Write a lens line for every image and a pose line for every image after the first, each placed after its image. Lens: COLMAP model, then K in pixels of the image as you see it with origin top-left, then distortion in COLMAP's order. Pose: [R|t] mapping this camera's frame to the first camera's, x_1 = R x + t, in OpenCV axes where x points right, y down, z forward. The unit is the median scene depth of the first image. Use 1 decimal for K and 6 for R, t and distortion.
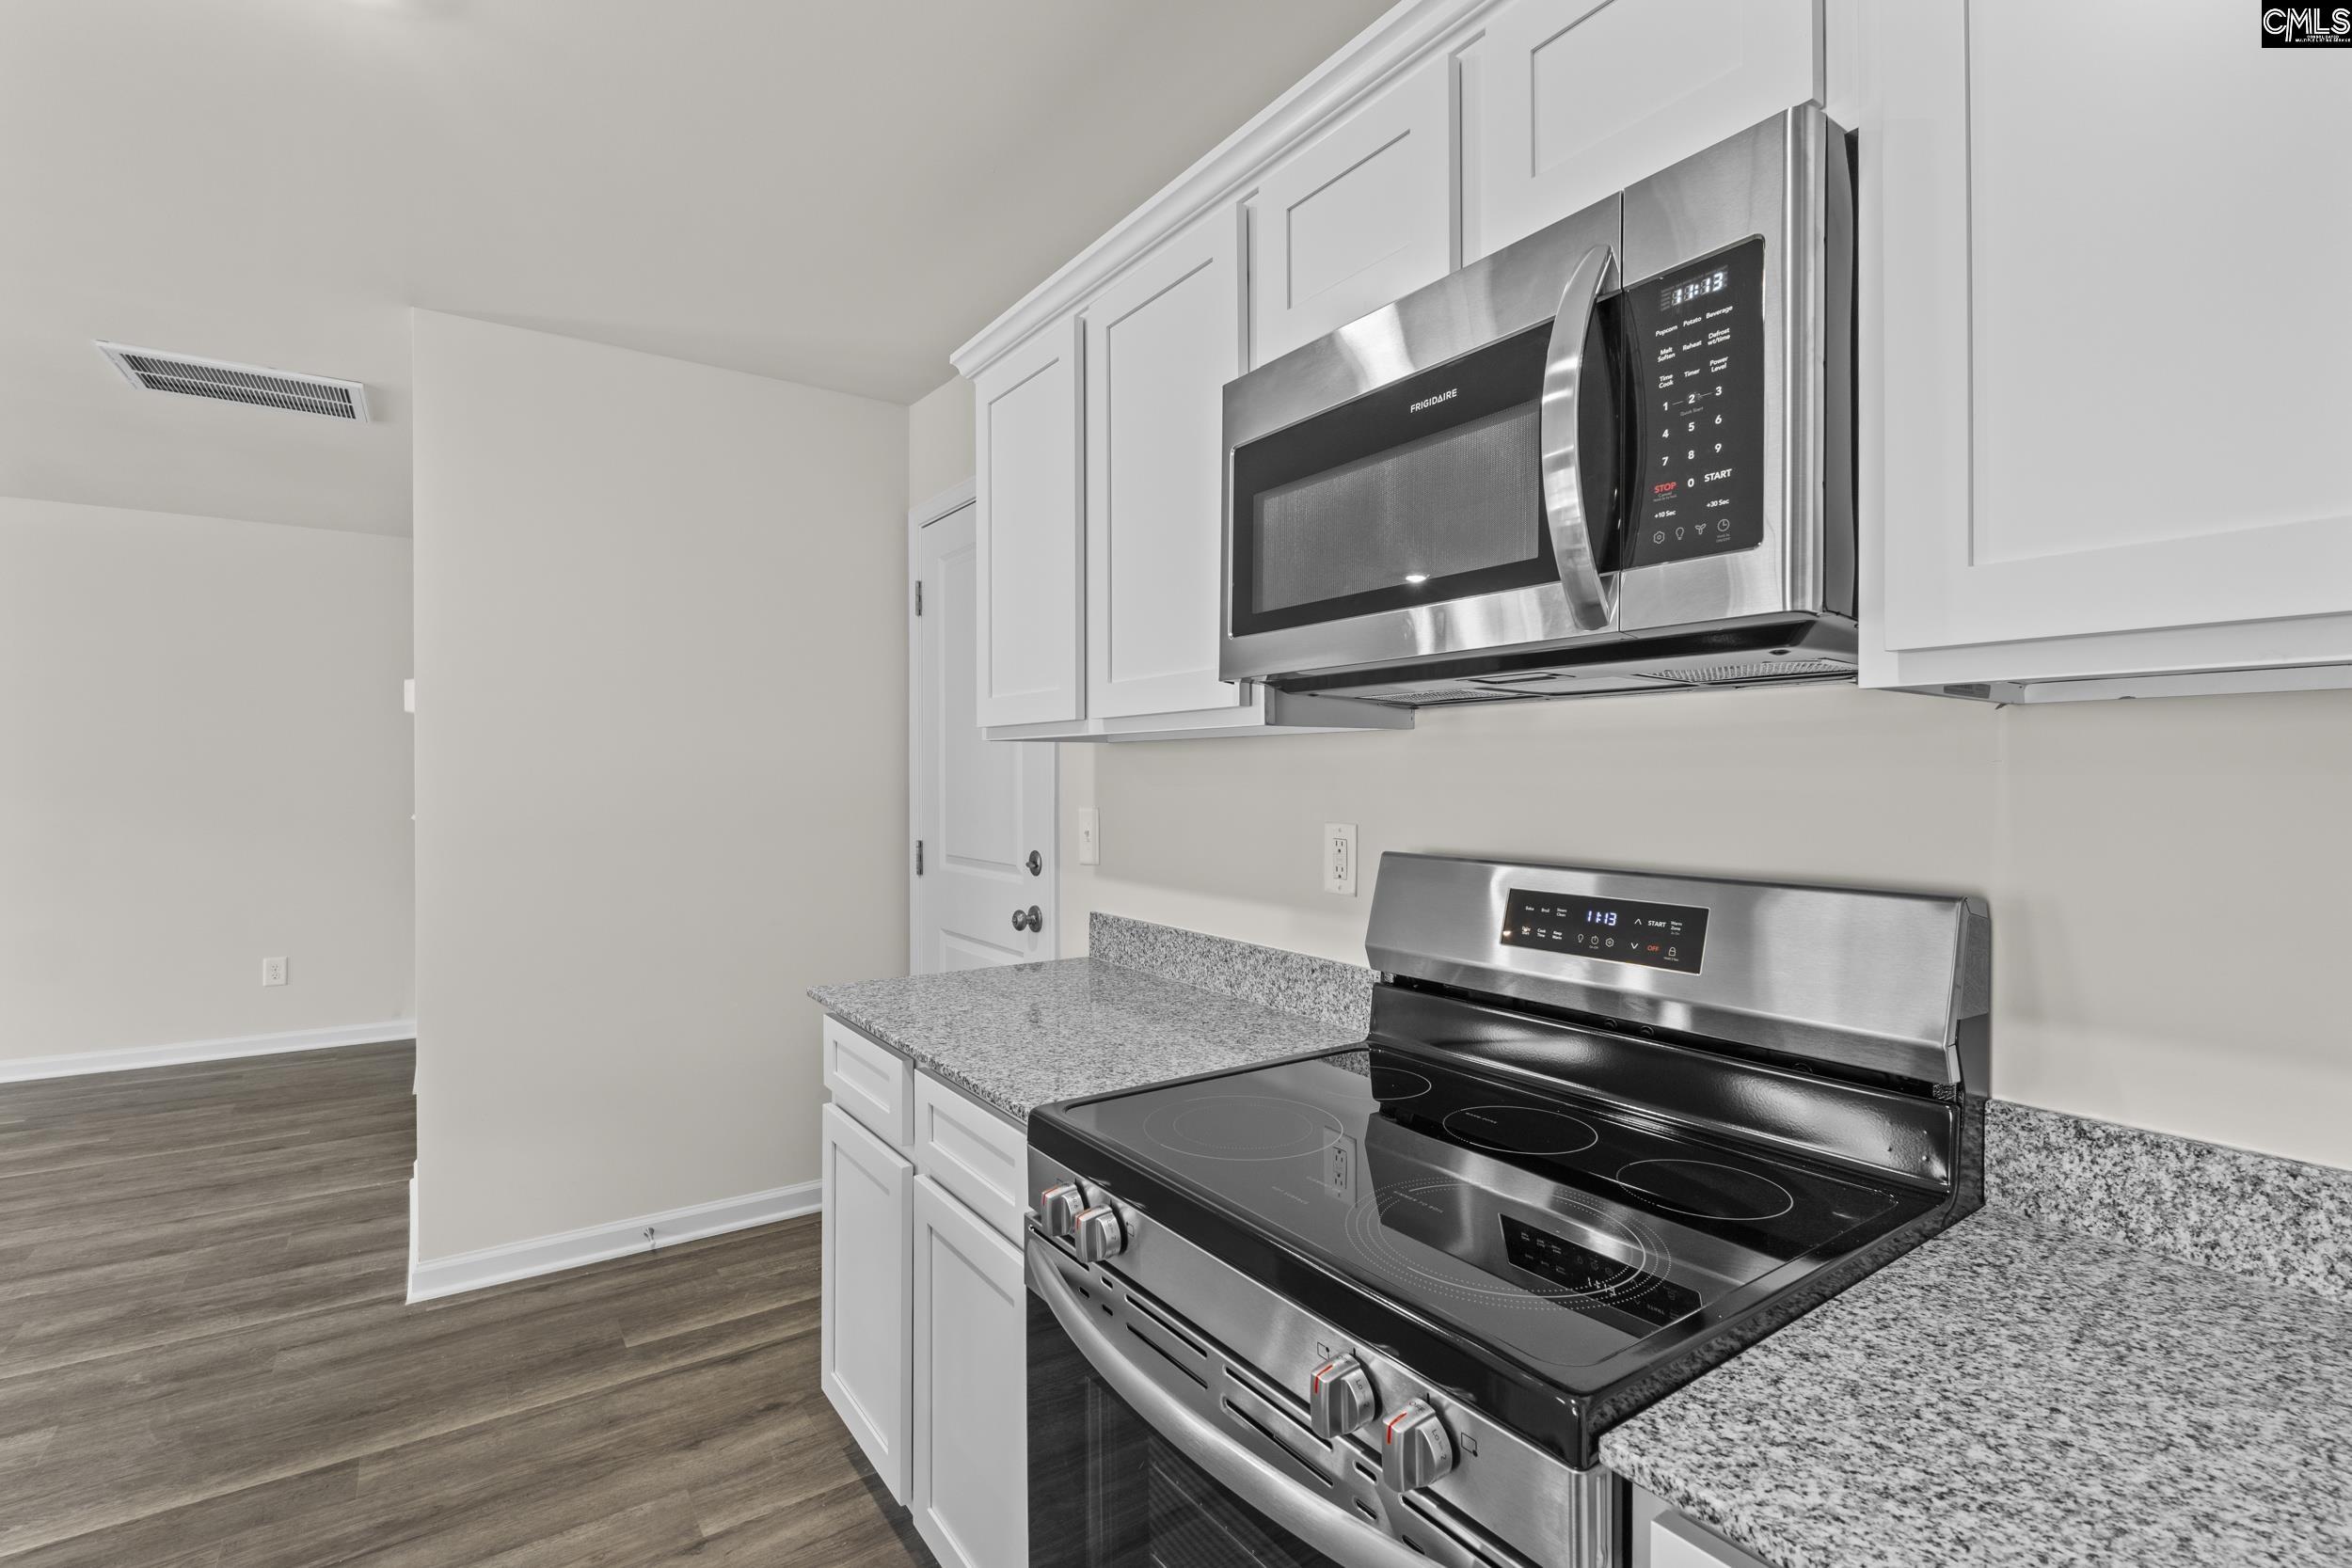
lens RADIAL K [[1089.8, 0, 1166.1], [0, 1089.8, 769.6], [0, 0, 1]] dist [-0.003066, -0.000558]
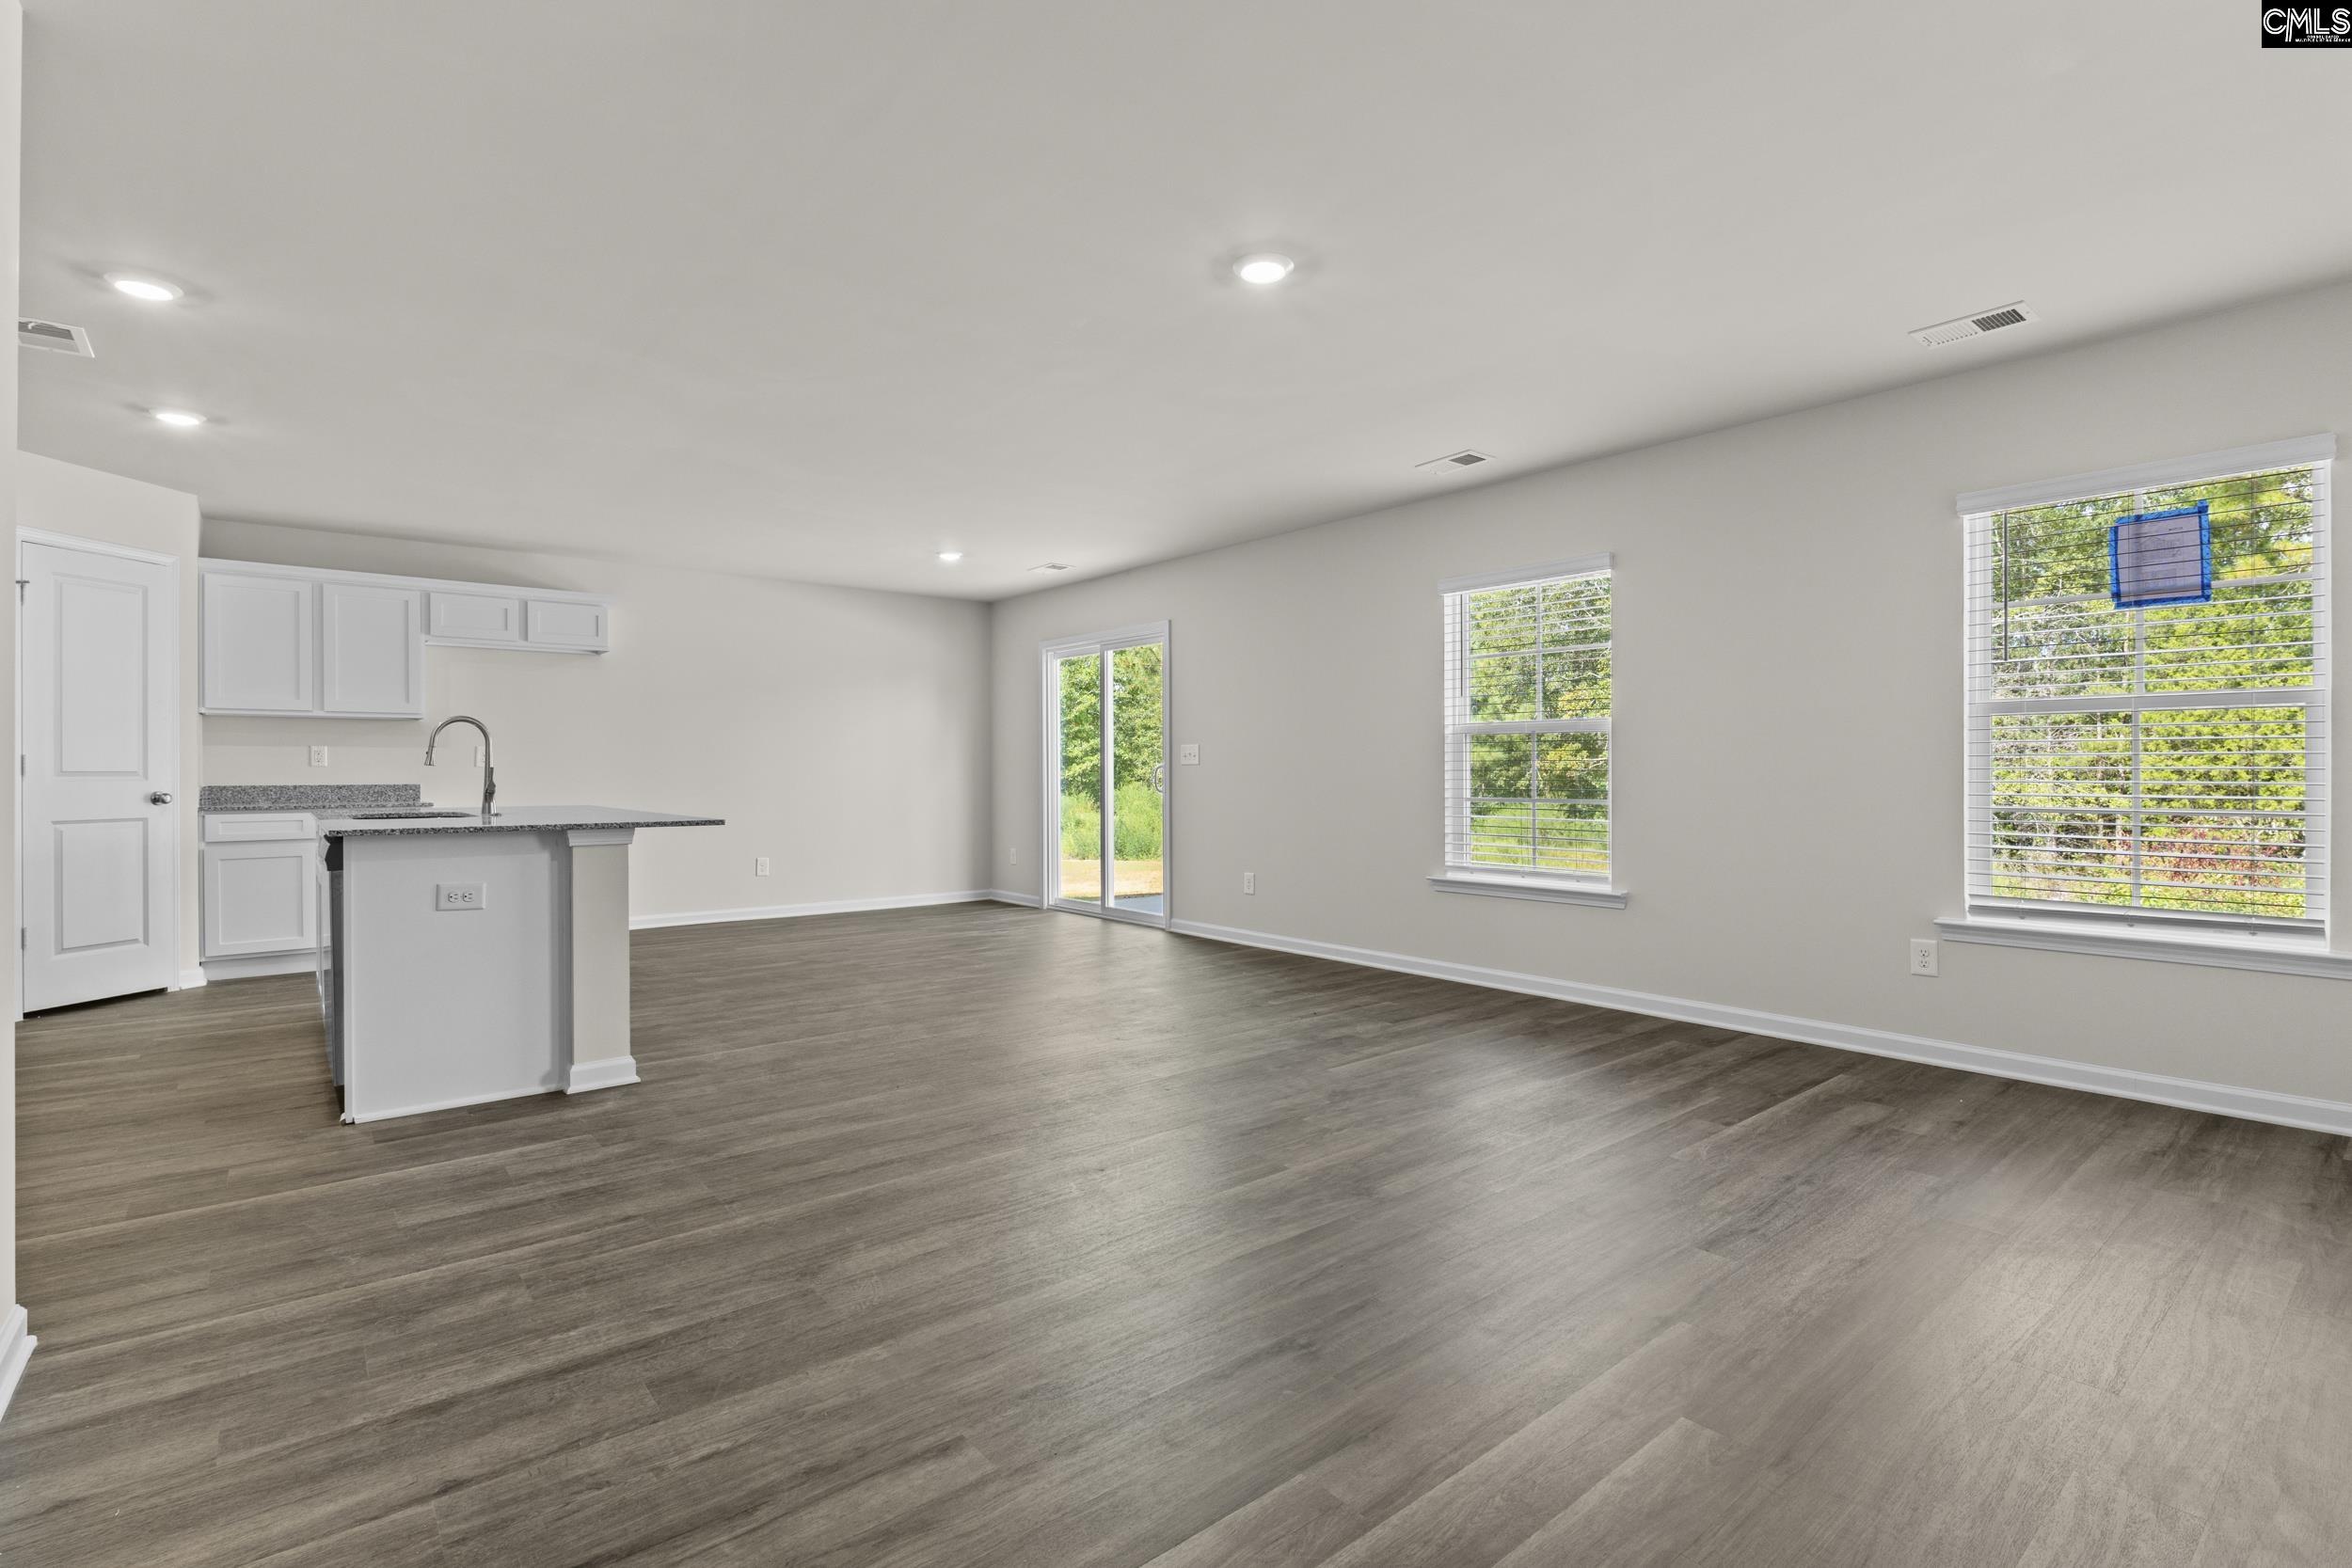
lens RADIAL K [[1094.5, 0, 1172.9], [0, 1094.5, 775.8], [0, 0, 1]] dist [-0.006970, -0.000656]
pose [[-0.995940, -0.002964, -0.089975, -1.467008], [-0.002690, 0.999991, -0.003172, 0.101074], [0.089983, -0.002917, -0.995939, 1.886027]]
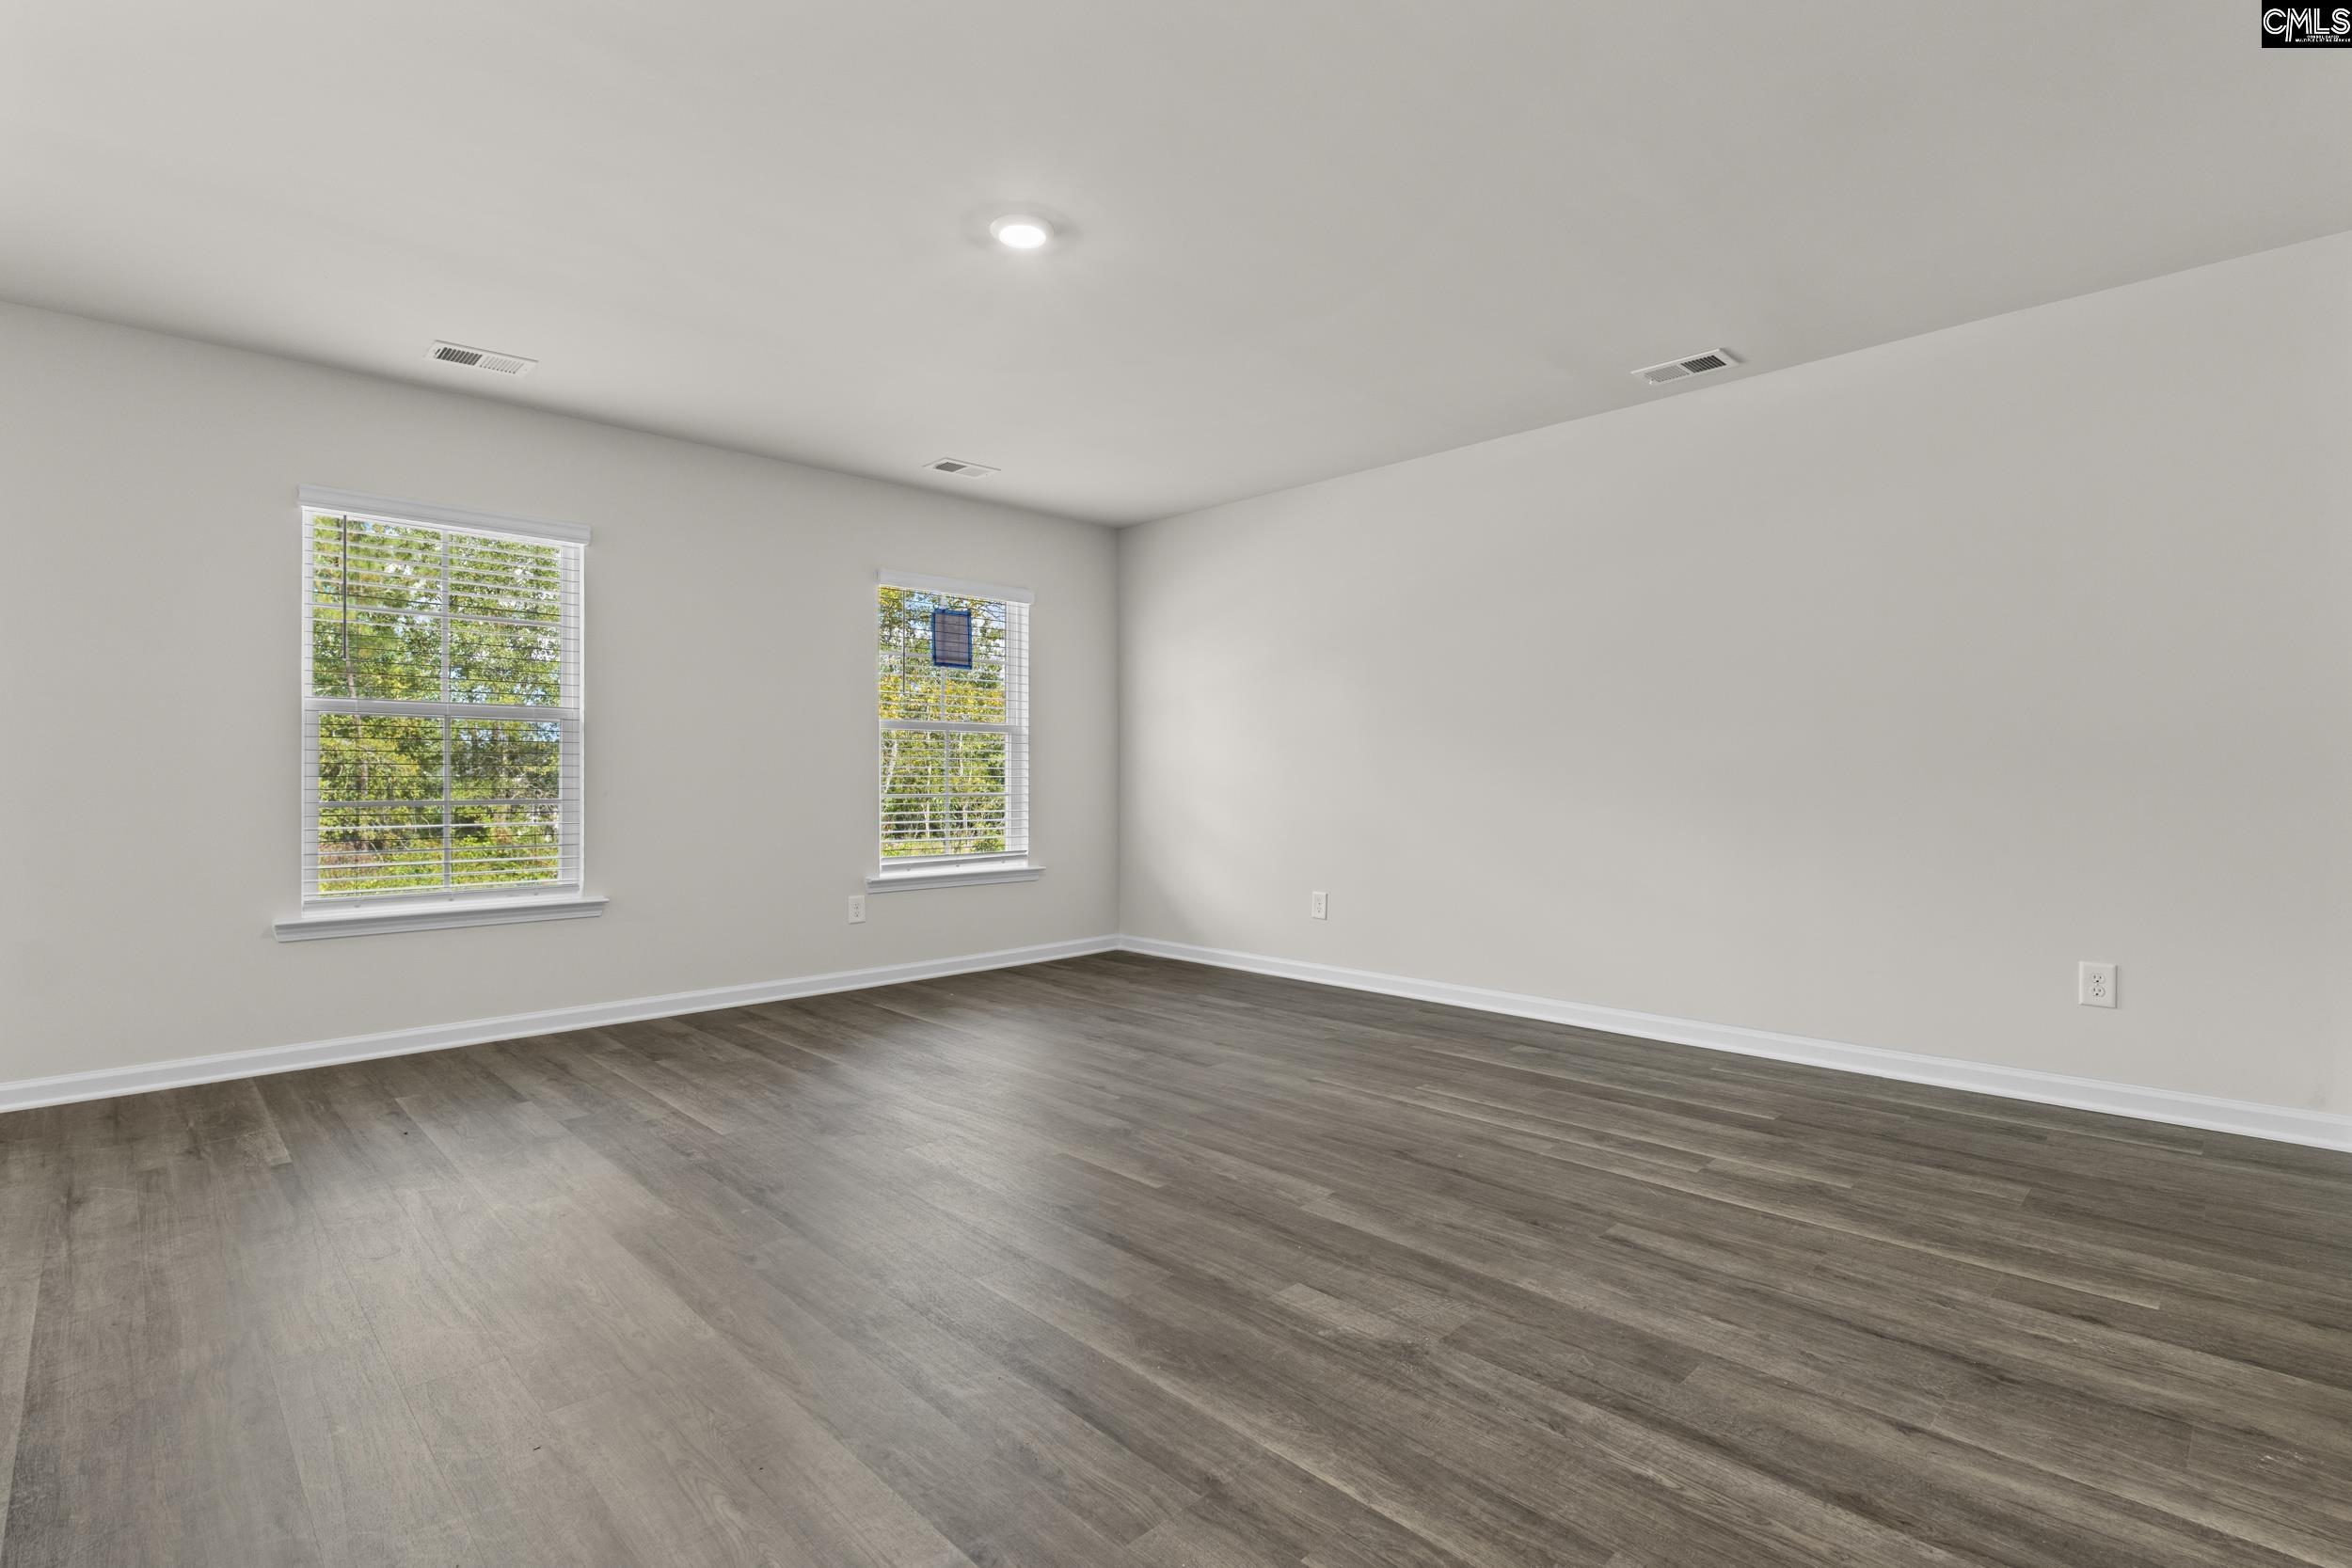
lens RADIAL K [[1094.5, 0, 1172.9], [0, 1094.5, 775.8], [0, 0, 1]] dist [-0.006970, -0.000656]
pose [[0.173486, -0.008238, -0.984802, -0.544789], [0.009544, 0.999932, -0.006684, 0.119375], [0.984790, -0.008239, 0.173553, 0.684634]]
